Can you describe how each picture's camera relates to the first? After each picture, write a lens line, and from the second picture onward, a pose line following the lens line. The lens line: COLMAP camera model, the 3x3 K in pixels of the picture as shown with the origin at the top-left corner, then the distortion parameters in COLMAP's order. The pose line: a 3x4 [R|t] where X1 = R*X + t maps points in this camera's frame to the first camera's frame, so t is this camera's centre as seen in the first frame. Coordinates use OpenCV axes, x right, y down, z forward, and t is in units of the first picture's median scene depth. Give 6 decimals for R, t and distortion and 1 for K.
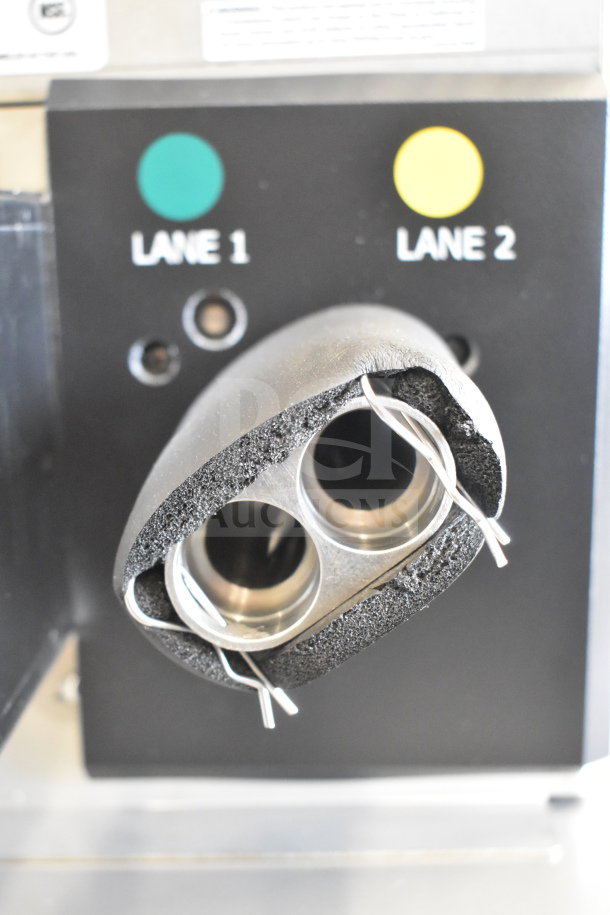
lens RADIAL K [[1224.0, 0, 305.0], [0, 1224.0, 457.5], [0, 0, 1]] dist [-0.108625, -0.008006]
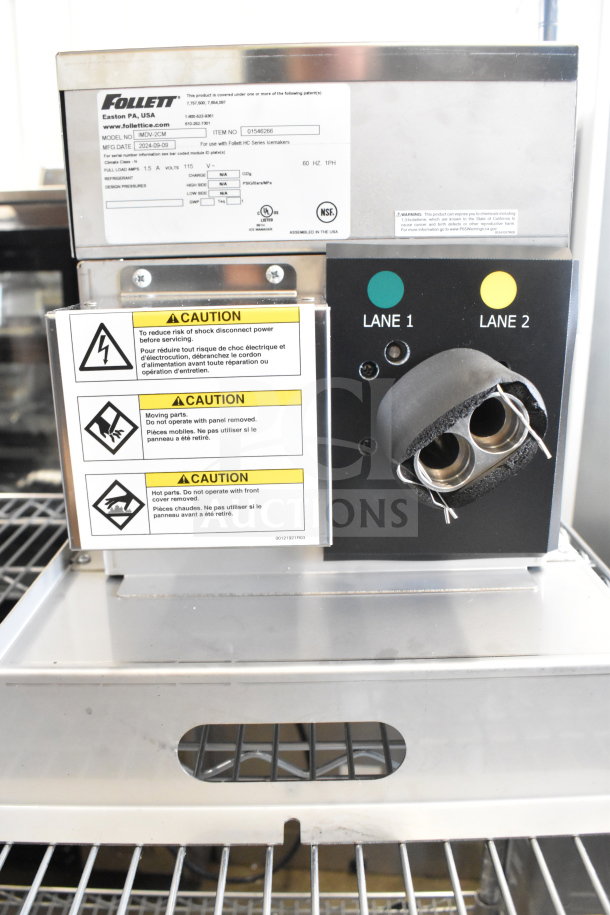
lens RADIAL K [[781.6, 0, 305.0], [0, 781.6, 457.5], [0, 0, 1]] dist [-0.097106, -0.005682]
pose [[0.999298, 0.002026, 0.037403, -0.333355], [-0.004477, 0.997839, 0.065556, -0.014723], [-0.037190, -0.065677, 0.997148, -0.499681]]
